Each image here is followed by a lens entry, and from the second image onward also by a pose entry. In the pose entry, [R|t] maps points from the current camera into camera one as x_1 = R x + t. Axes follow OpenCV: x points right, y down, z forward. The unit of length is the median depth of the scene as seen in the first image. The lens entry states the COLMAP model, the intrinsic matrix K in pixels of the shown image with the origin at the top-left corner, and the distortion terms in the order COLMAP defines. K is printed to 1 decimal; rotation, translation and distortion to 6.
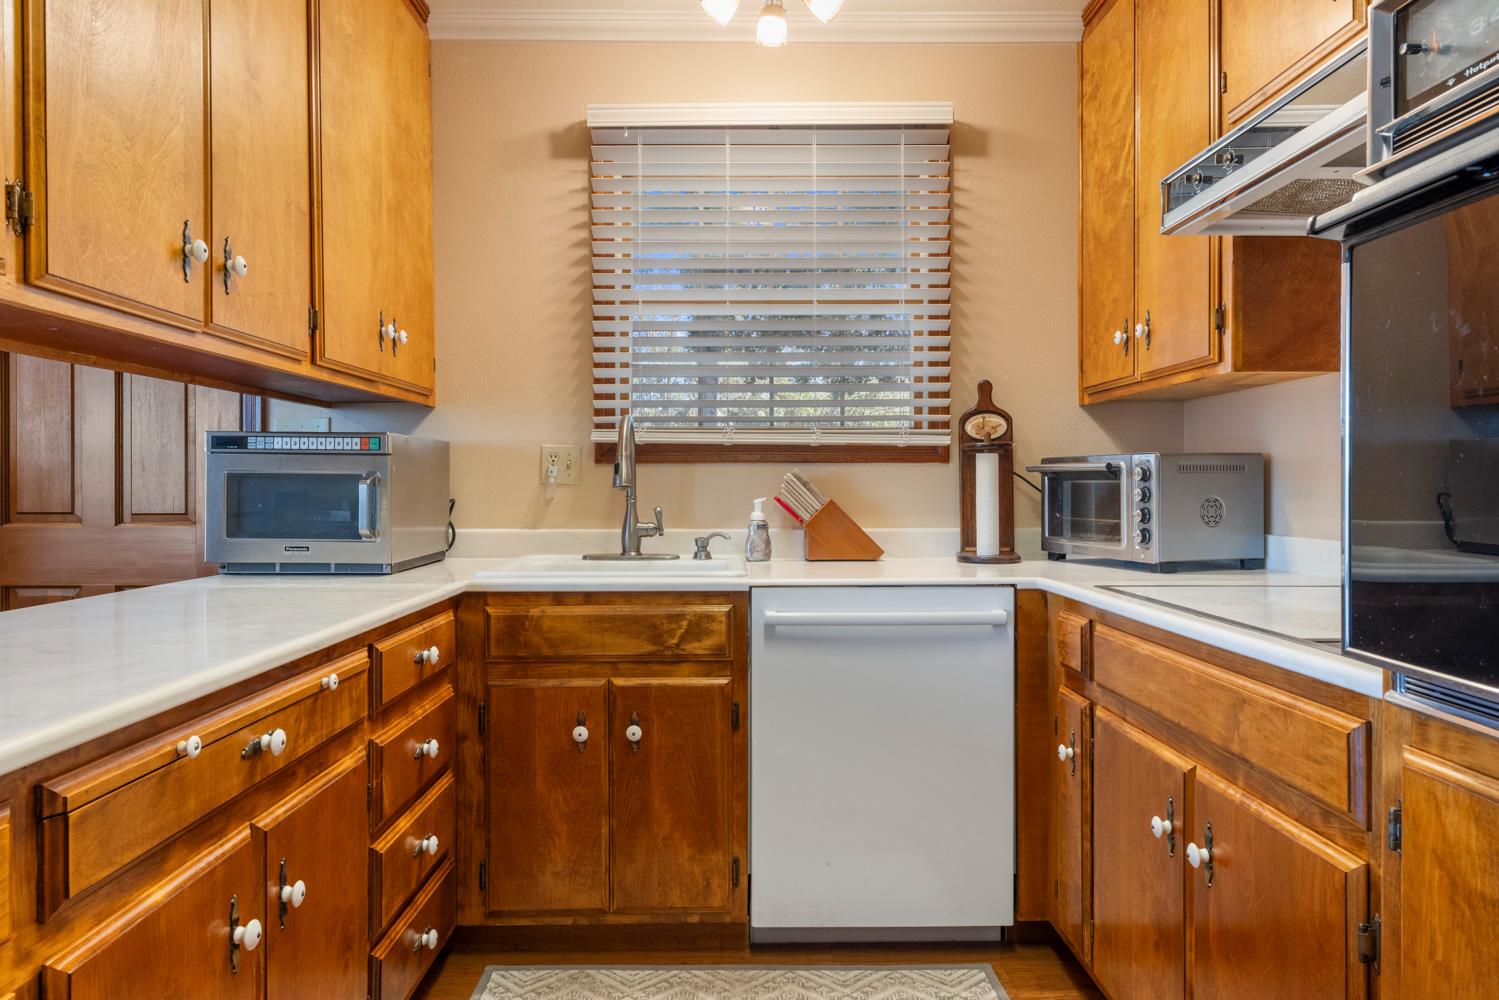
lens RADIAL K [[939.5, 0, 740.1], [0, 939.5, 493.2], [0, 0, 1]] dist [-0.005156, 0.003030]
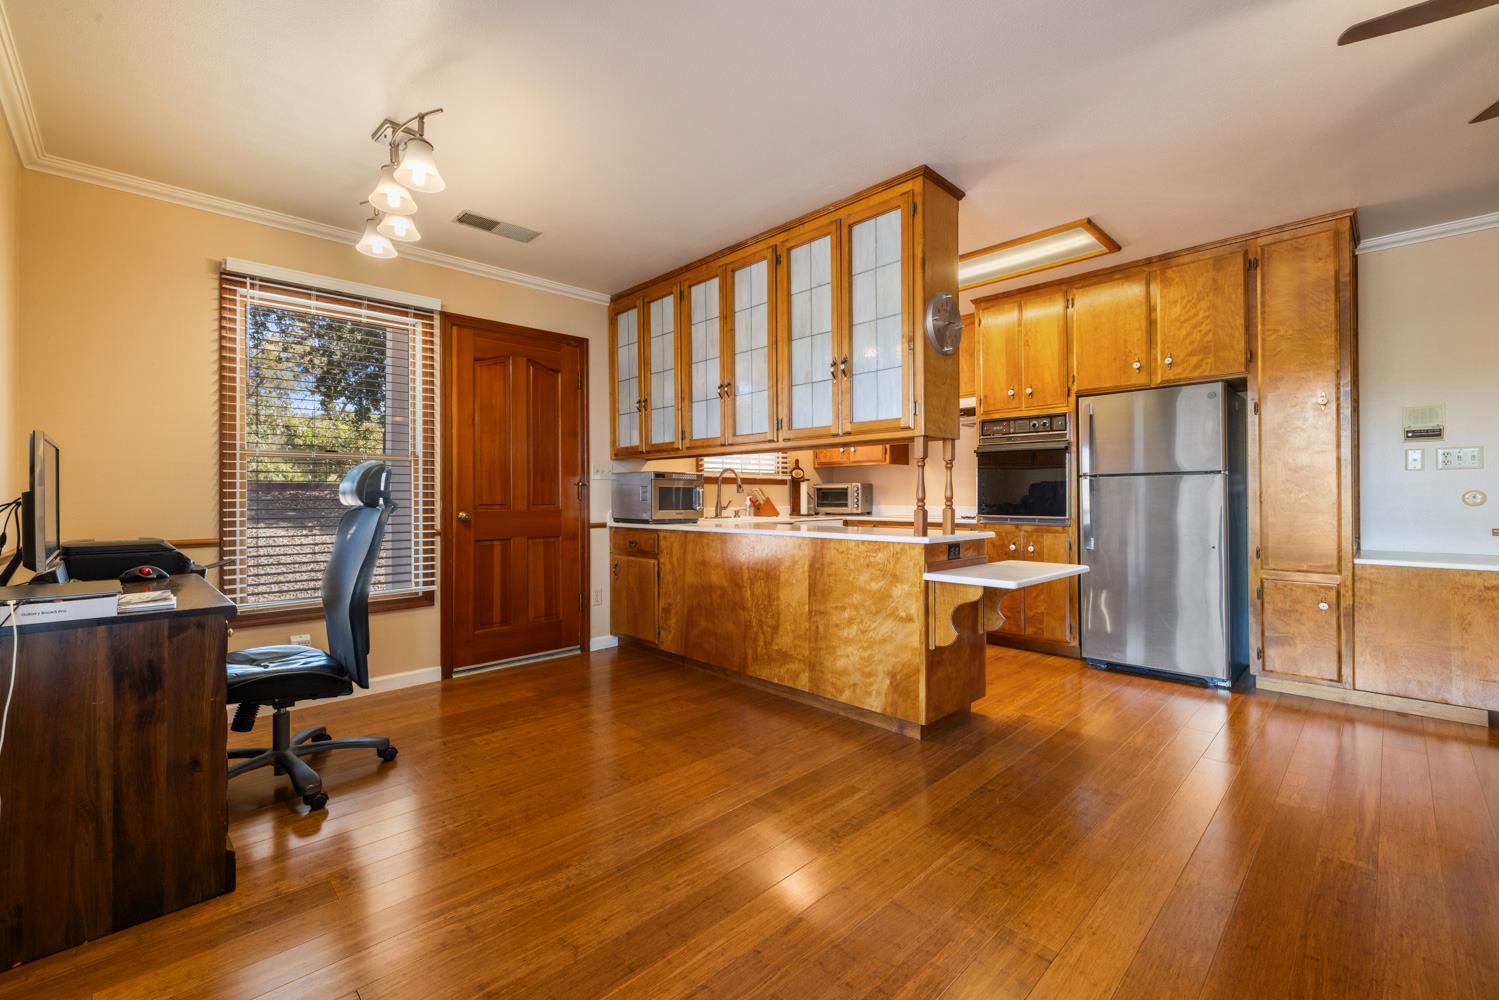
lens RADIAL K [[633.0, 0, 744.8], [0, 633.0, 494.9], [0, 0, 1]] dist [0.001124, 0.000332]
pose [[0.726043, 0.000374, 0.687649, -1.593849], [0.009602, 0.999897, -0.010682, 0.024872], [-0.687582, 0.014358, 0.725965, -0.496248]]
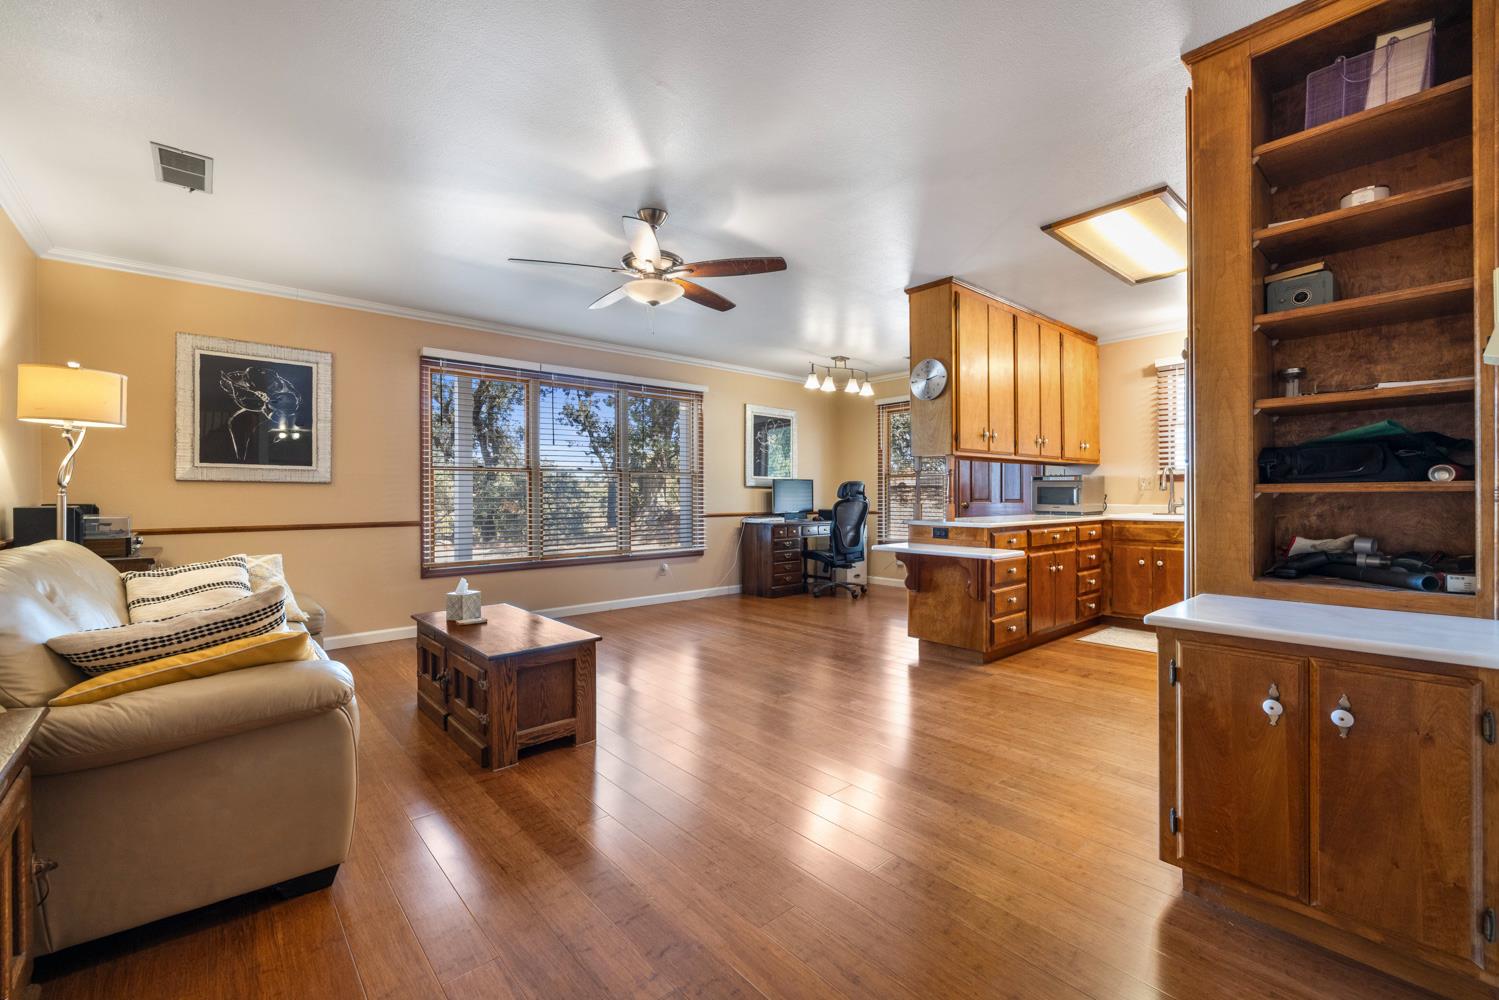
lens RADIAL K [[633.0, 0, 749.6], [0, 633.0, 498.5], [0, 0, 1]] dist [0.001124, 0.000332]
pose [[0.652628, -0.000045, -0.757679, 0.602895], [-0.002339, 0.999995, -0.002075, 0.031605], [0.757675, 0.003127, 0.652625, -1.480321]]
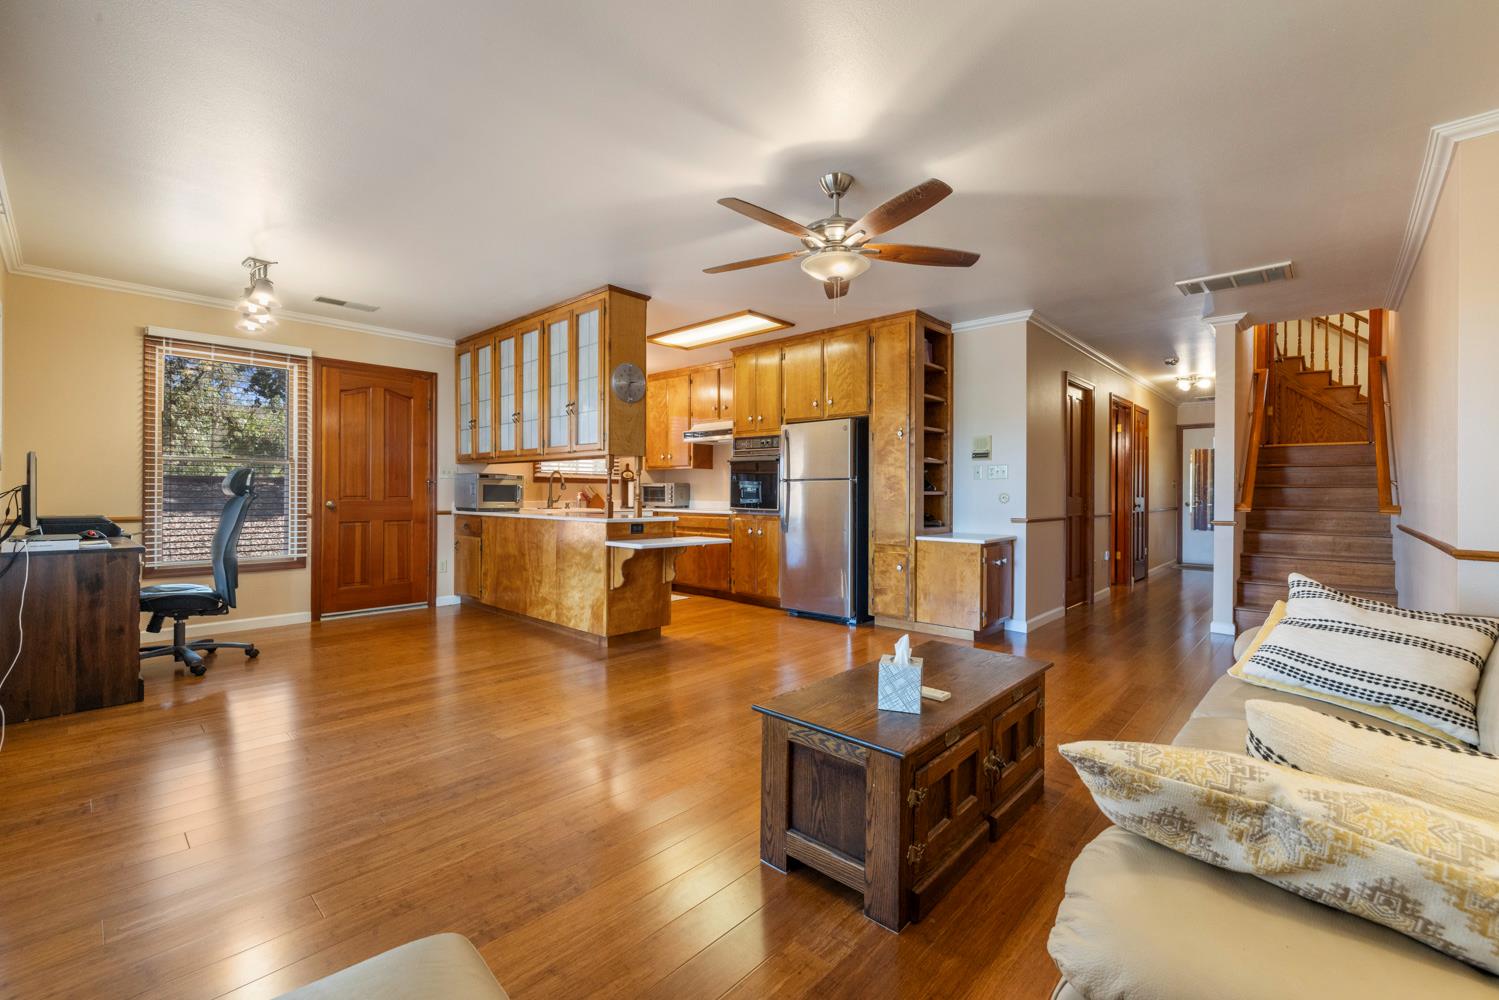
lens RADIAL K [[633.0, 0, 745.8], [0, 633.0, 495.3], [0, 0, 1]] dist [0.001124, 0.000332]
pose [[0.688267, 0.003814, 0.725448, -1.617451], [-0.000687, 0.999989, -0.004607, 0.033343], [-0.725457, 0.002673, 0.688262, -1.458326]]
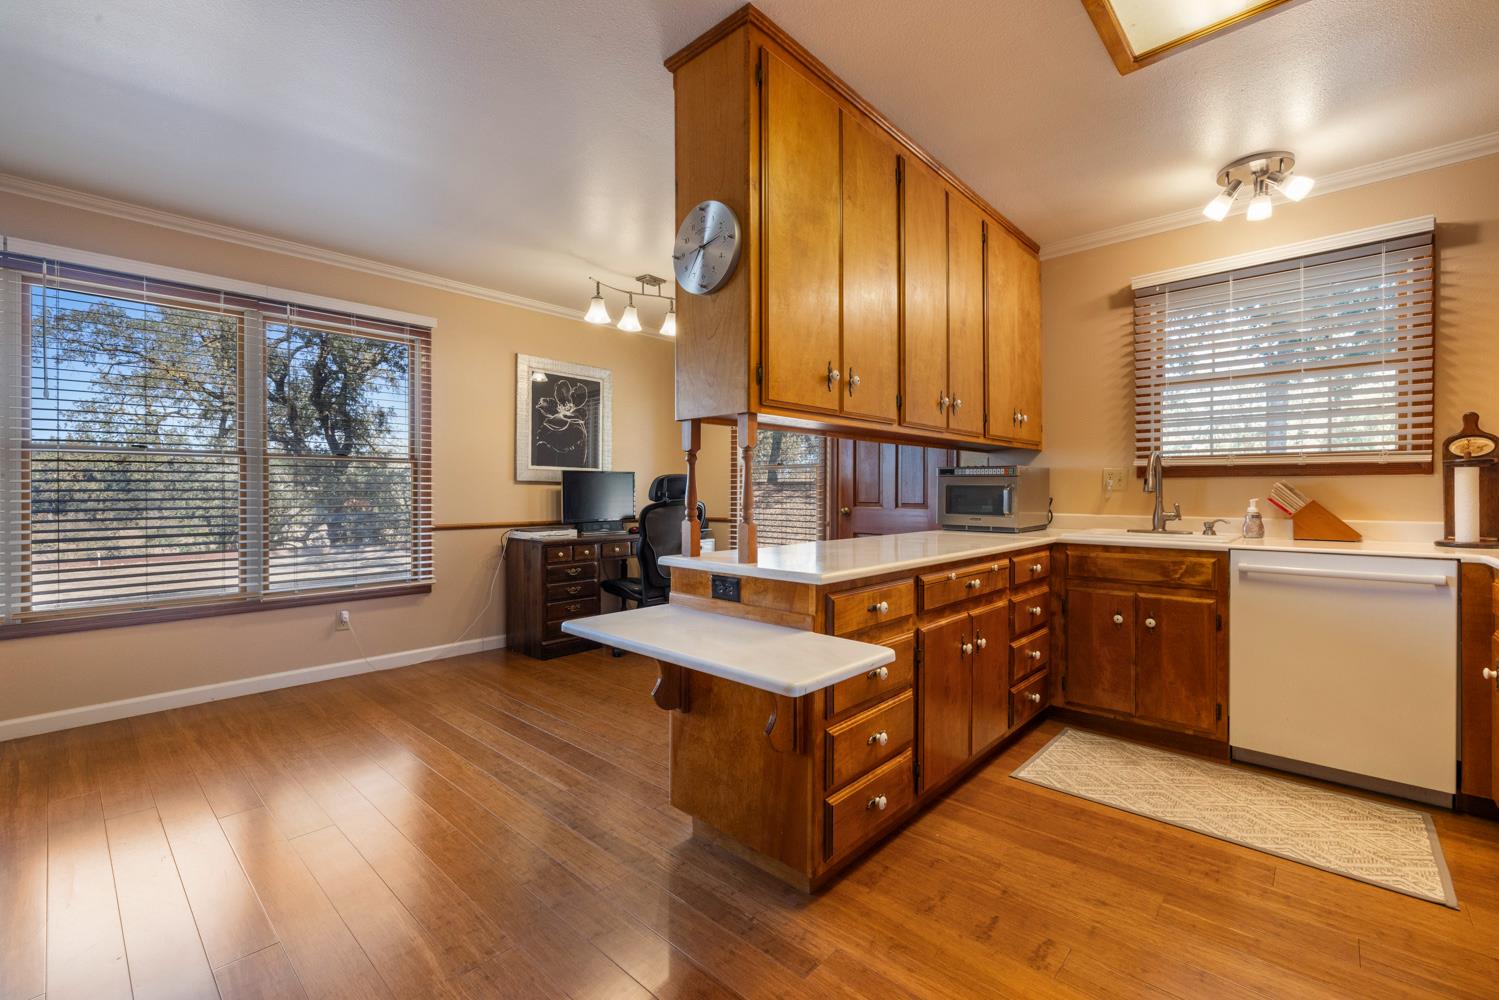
lens RADIAL K [[633.0, 0, 750.0], [0, 633.0, 494.9], [0, 0, 1]] dist [0.001124, 0.000332]
pose [[0.728685, 0.004294, -0.684835, 0.159372], [-0.005875, 0.999983, 0.000019, 0.004439], [0.684824, 0.004009, 0.728698, -0.442681]]
